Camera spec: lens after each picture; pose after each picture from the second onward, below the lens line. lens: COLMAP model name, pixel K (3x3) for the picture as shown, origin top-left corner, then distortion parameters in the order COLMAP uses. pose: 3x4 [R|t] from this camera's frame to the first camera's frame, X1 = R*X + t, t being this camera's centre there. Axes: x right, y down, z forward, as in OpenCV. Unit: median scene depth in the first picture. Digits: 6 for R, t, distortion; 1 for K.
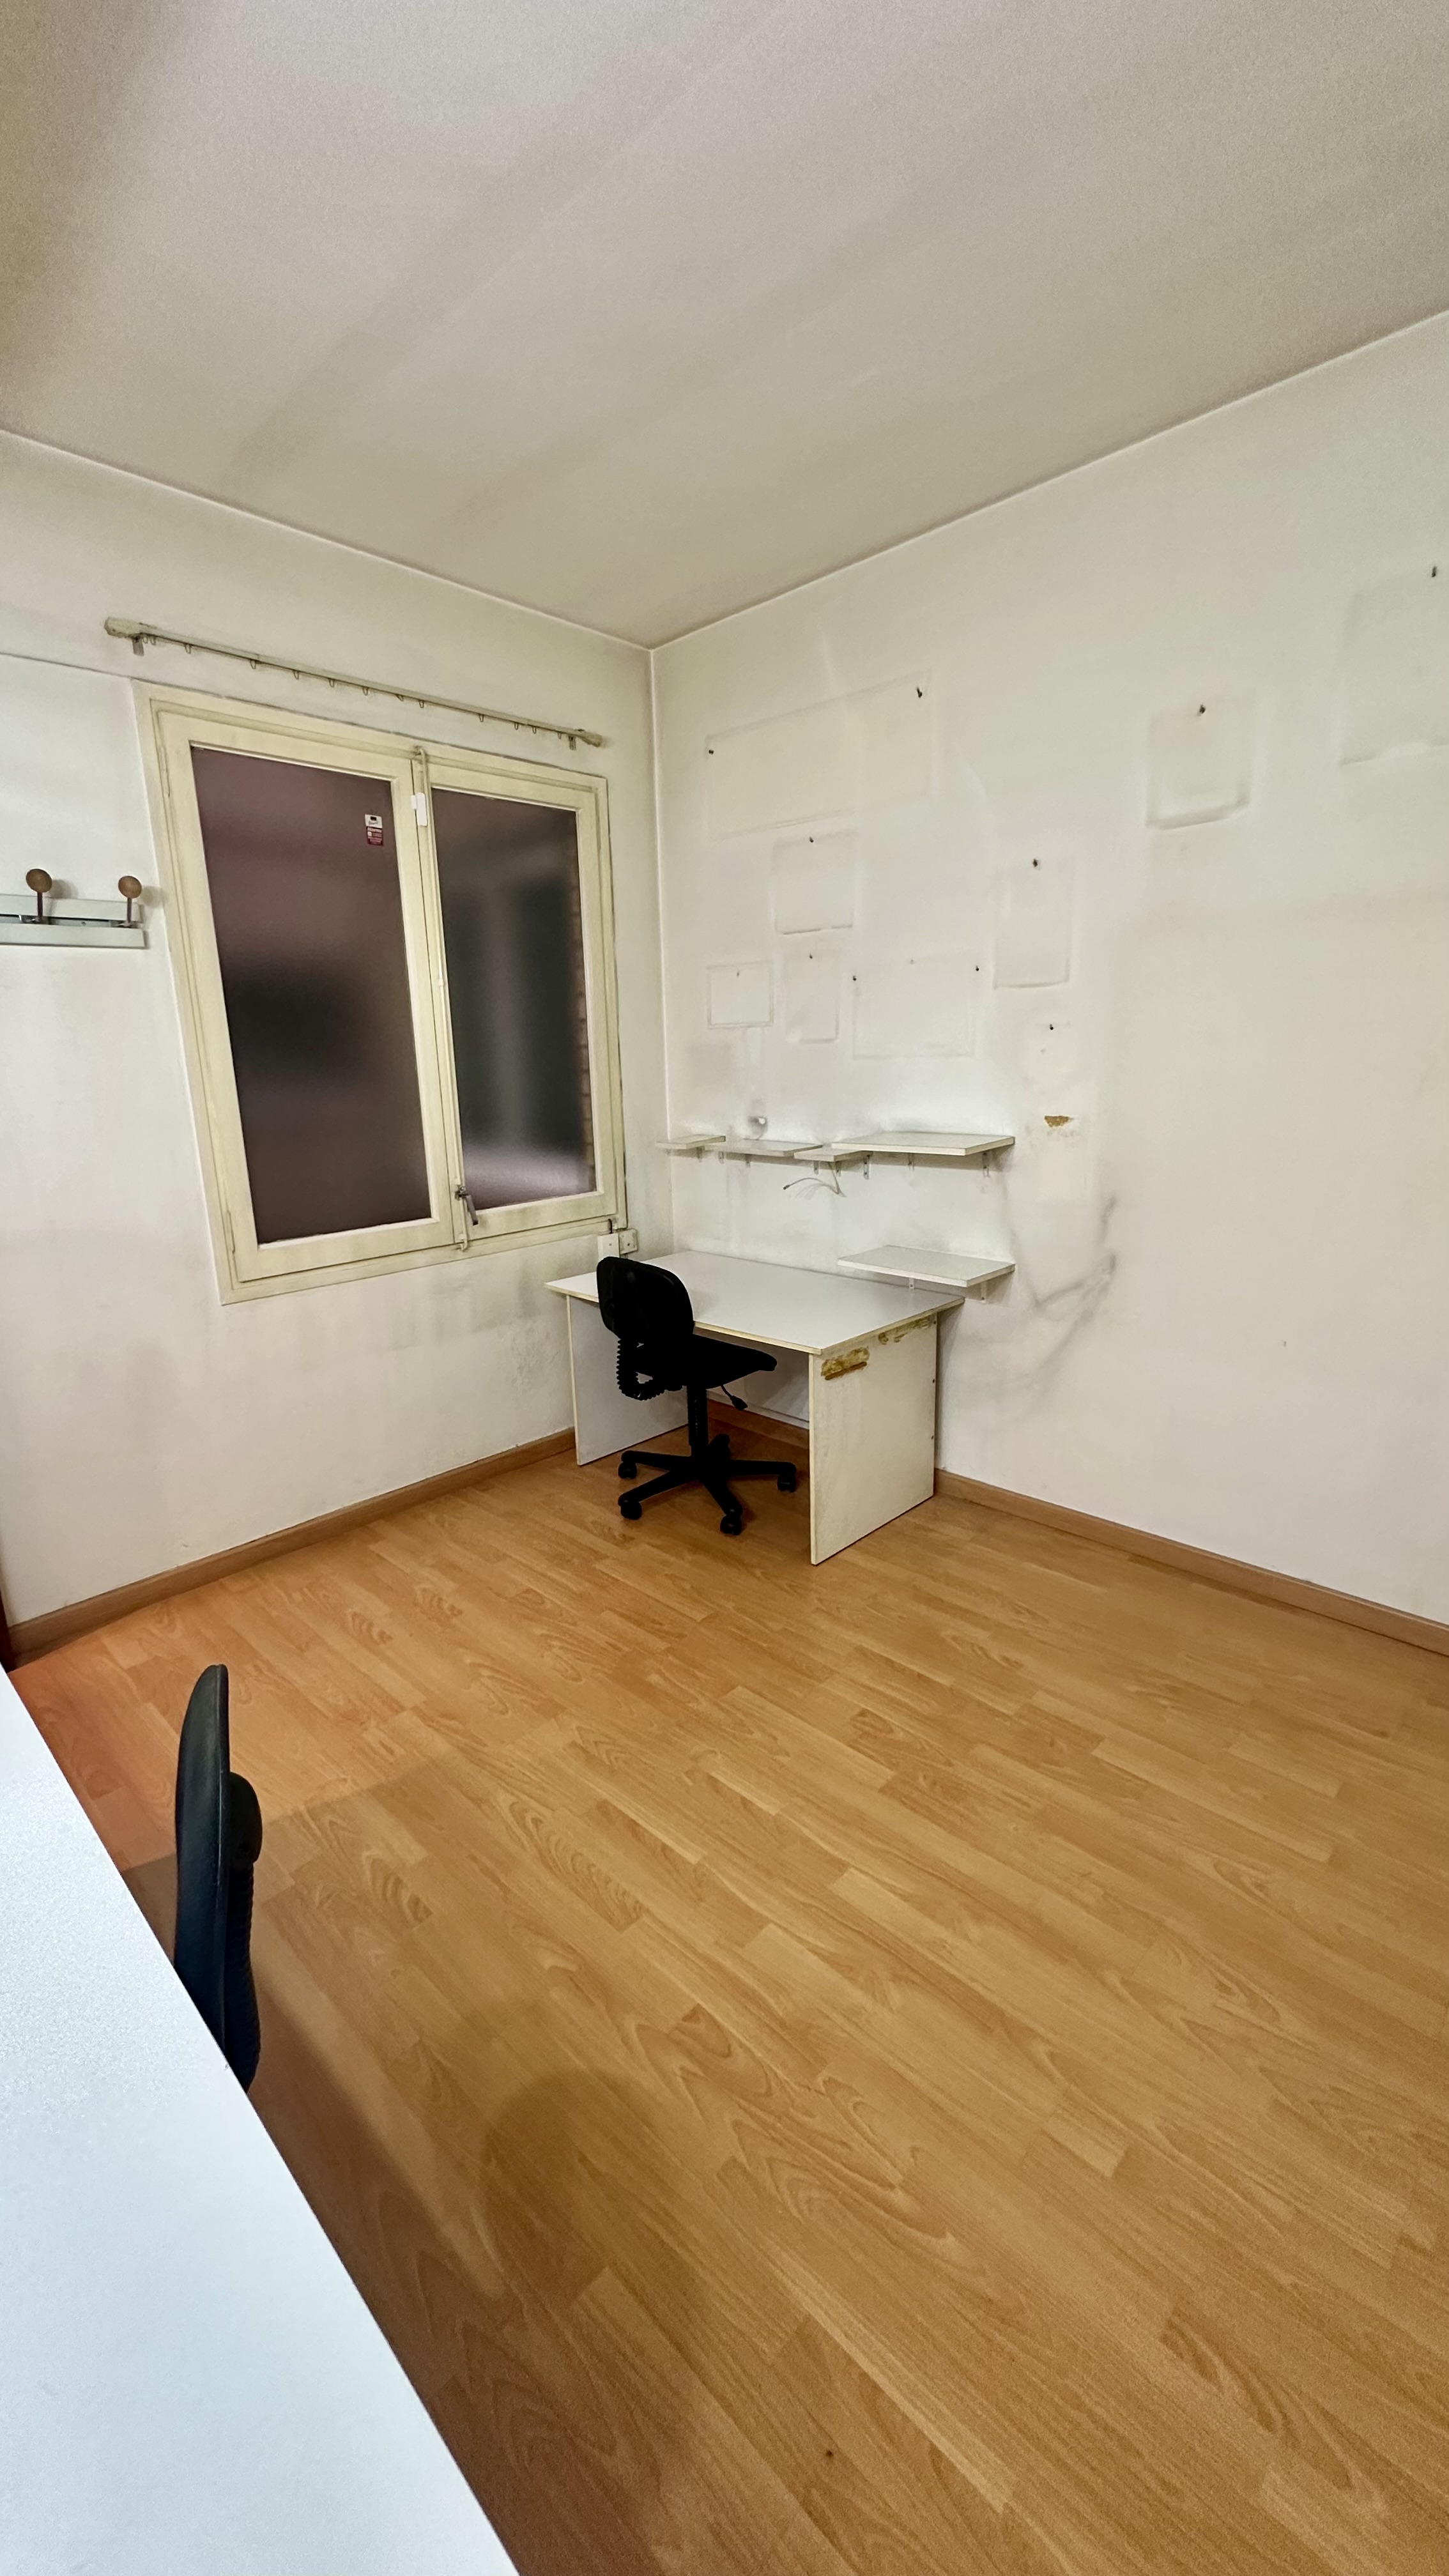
lens RADIAL K [[1027.0, 0, 725.9], [0, 1027.0, 1285.6], [0, 0, 1]] dist [-0.003570, 0.000895]
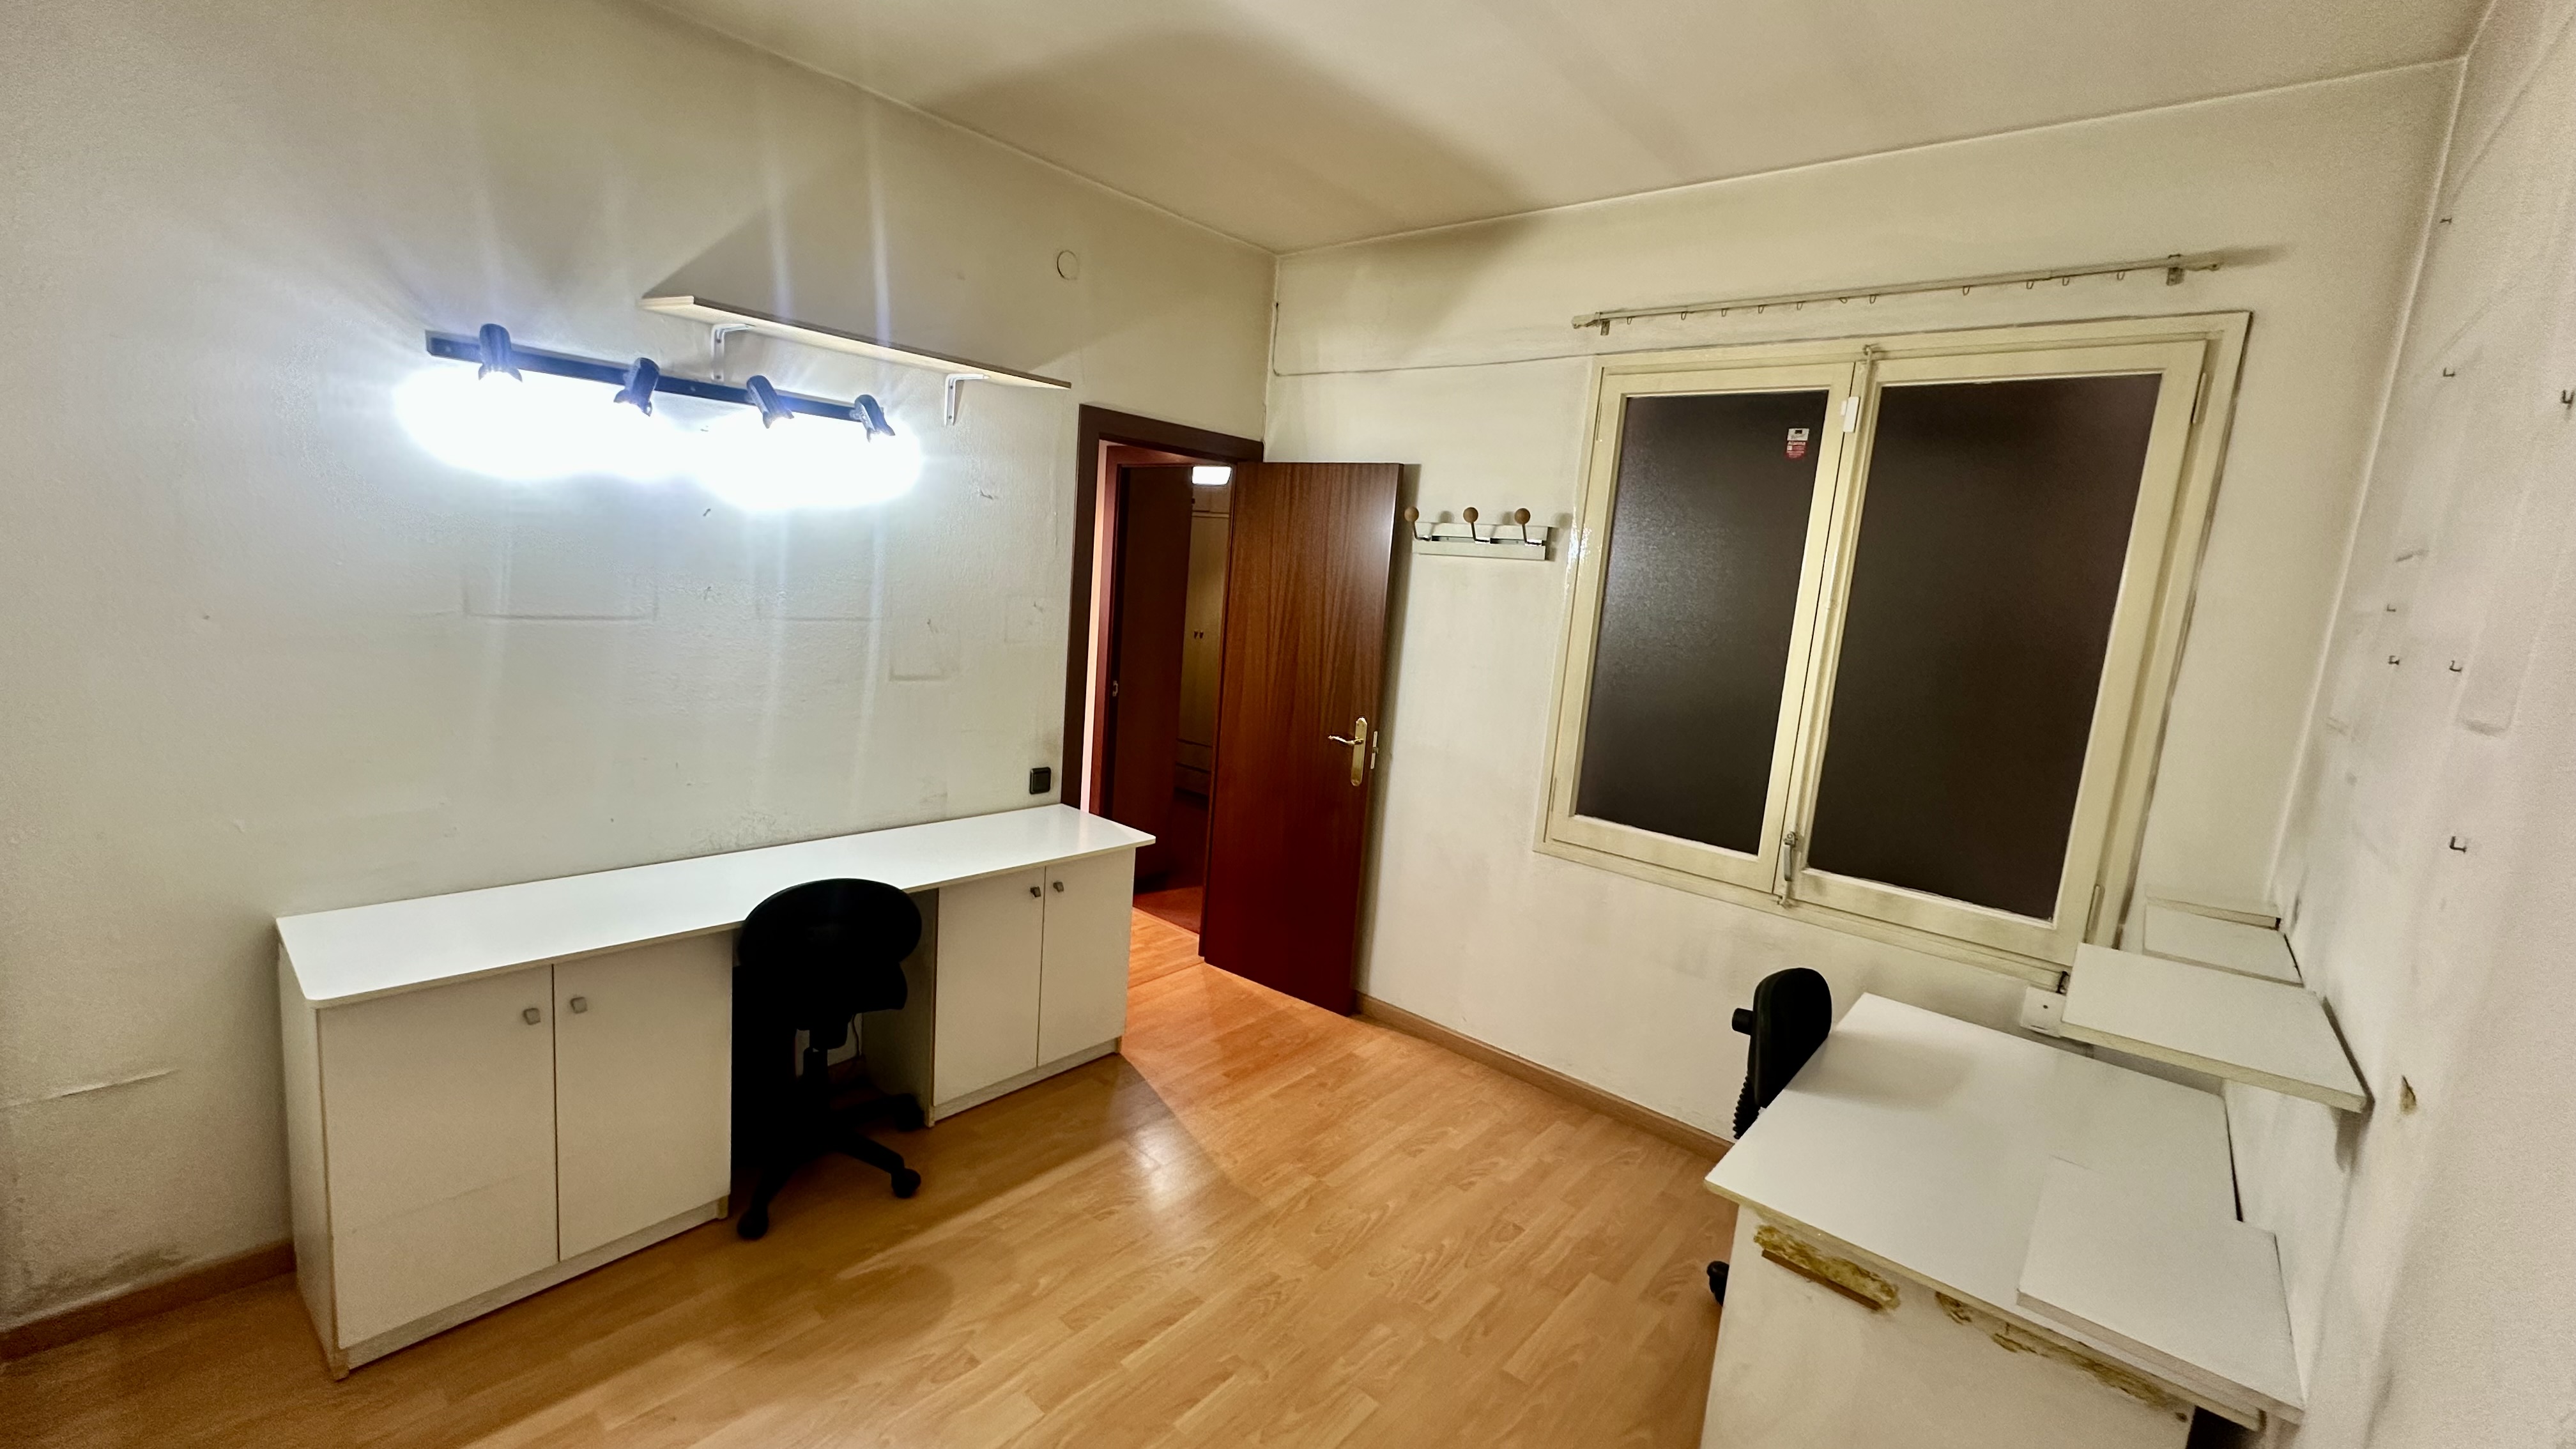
lens RADIAL K [[1027.0, 0, 1284.4], [0, 1027.0, 724.1], [0, 0, 1]] dist [-0.003570, 0.000895]
pose [[0.050213, 0.186185, -0.981231, 0.643319], [-0.309381, 0.937043, 0.161968, -0.224923], [0.949612, 0.295441, 0.104654, 0.568894]]
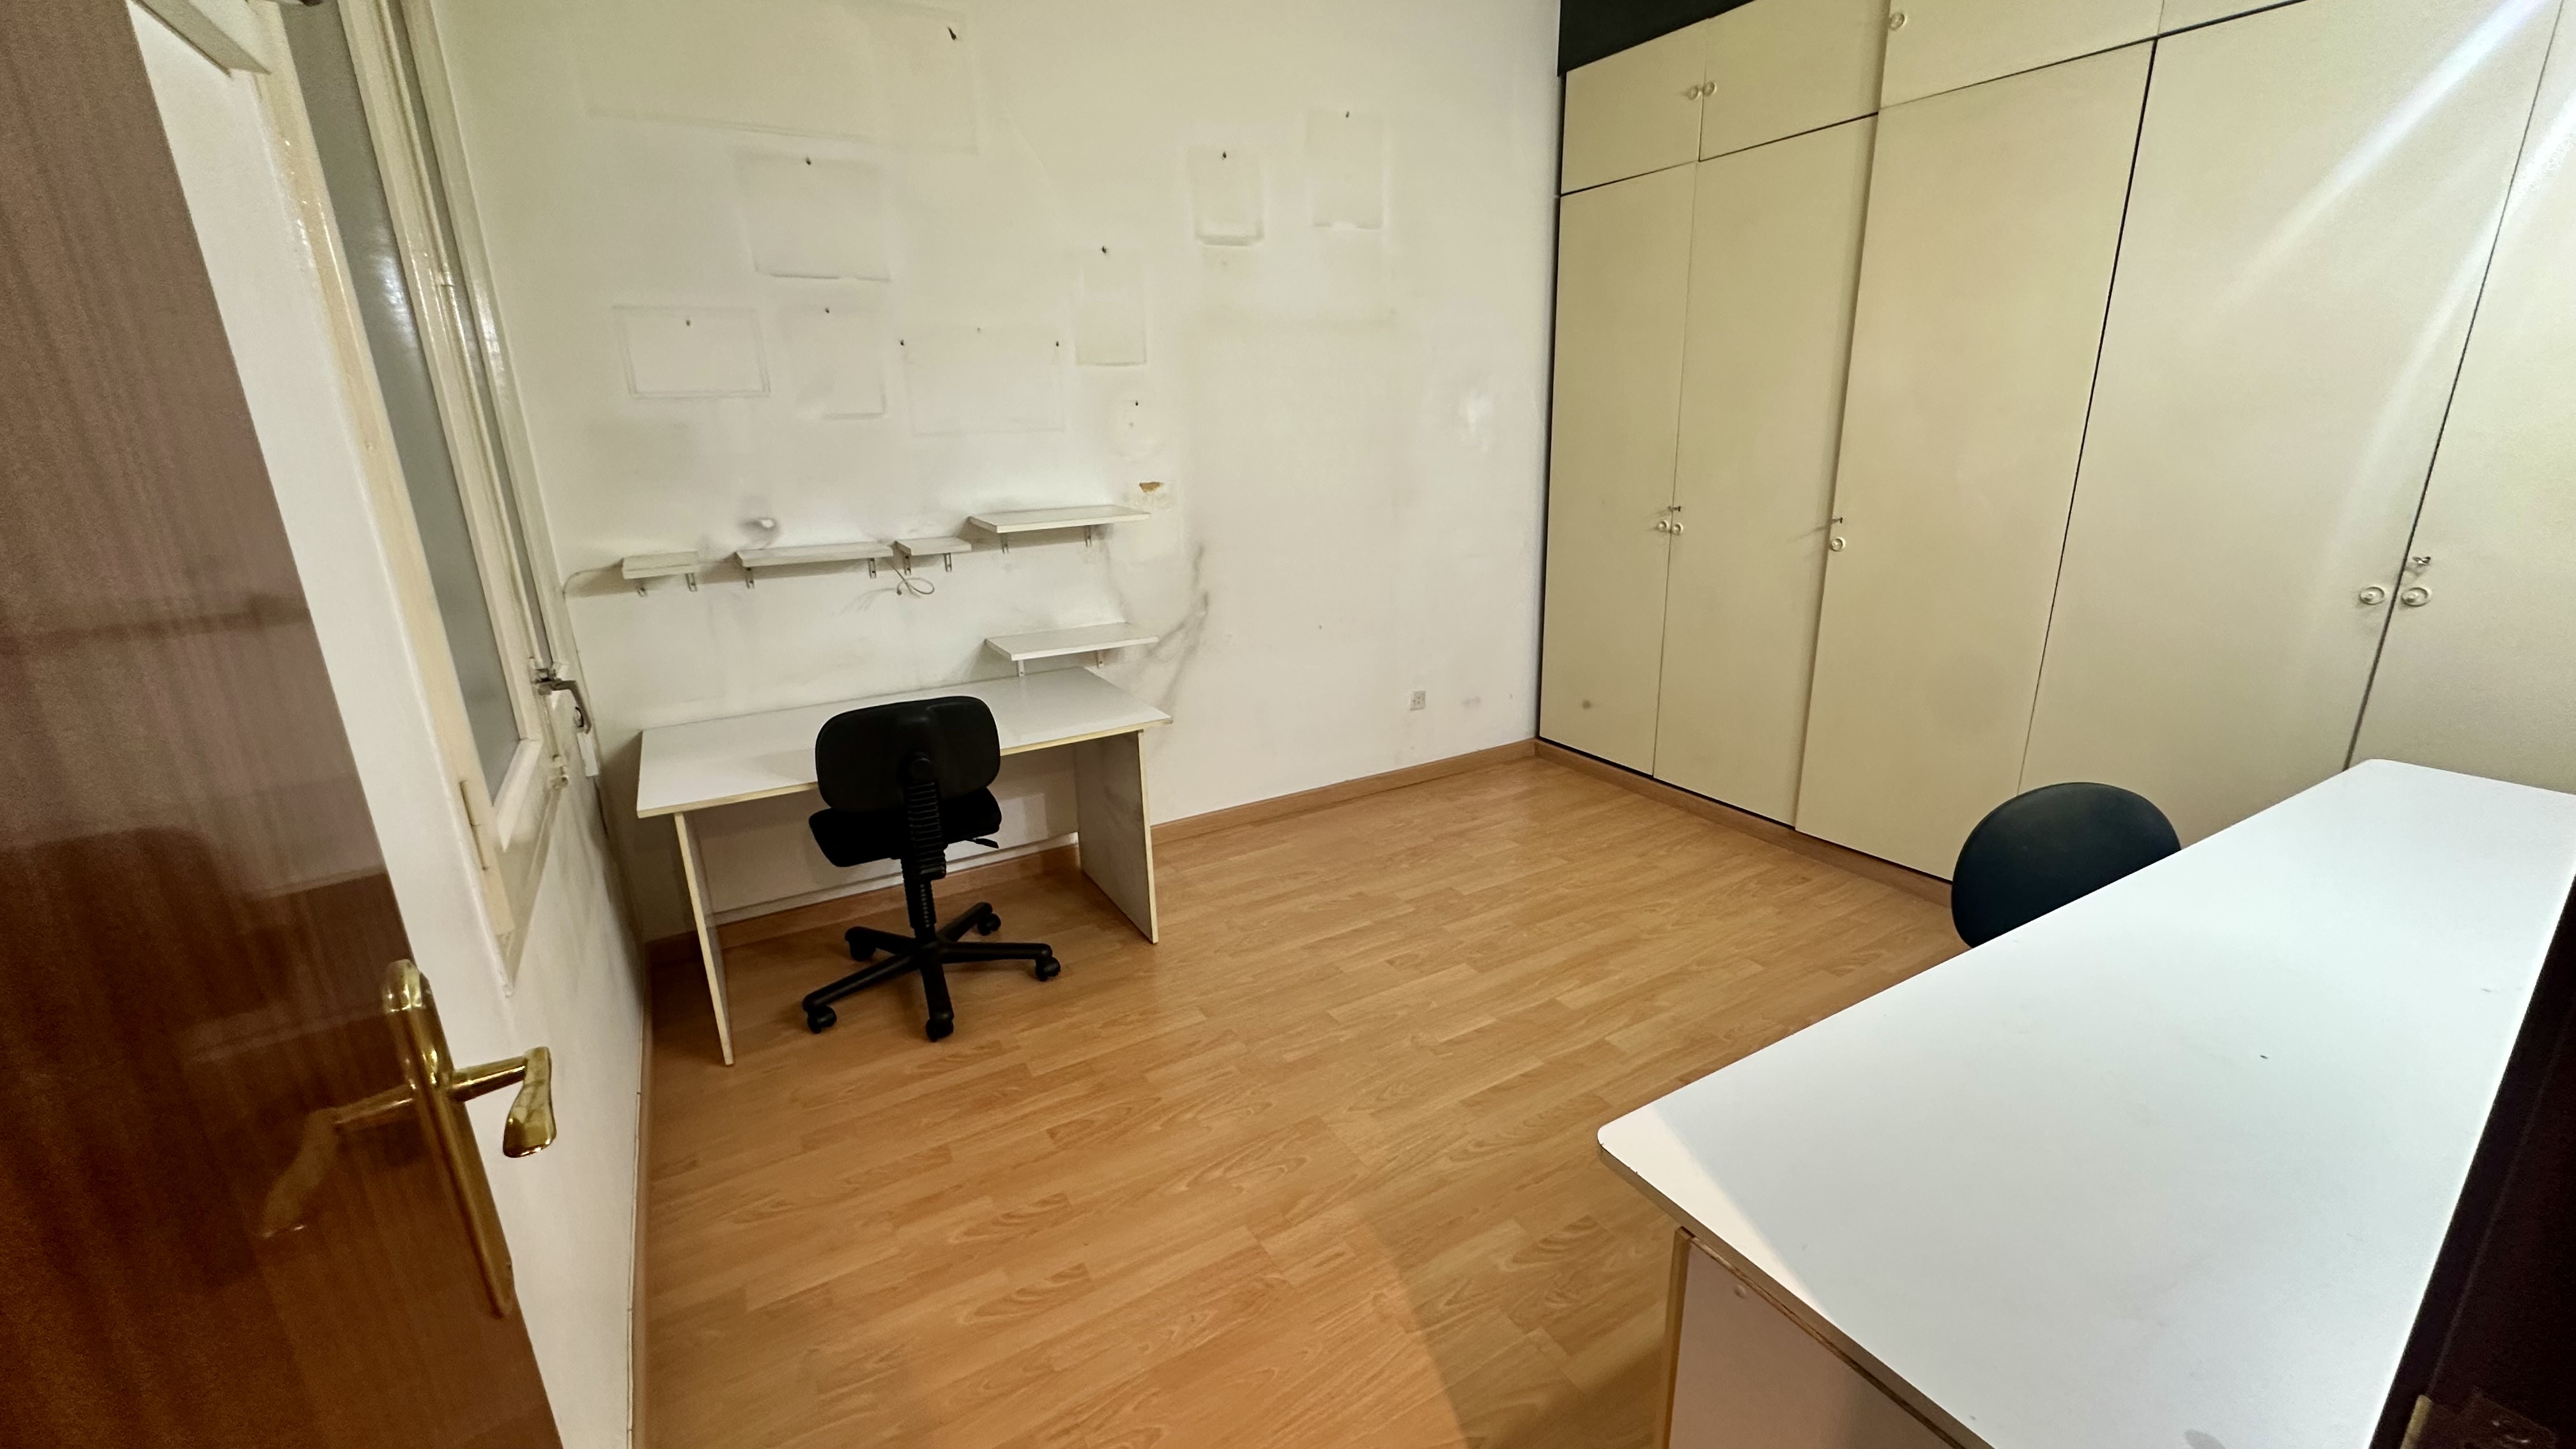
lens RADIAL K [[1027.0, 0, 1284.1], [0, 1027.0, 725.1], [0, 0, 1]] dist [-0.003570, 0.000895]
pose [[0.273148, -0.256091, 0.927258, -0.782547], [0.241206, 0.951354, 0.191692, -0.093498], [-0.931241, 0.171300, 0.321631, 0.553602]]
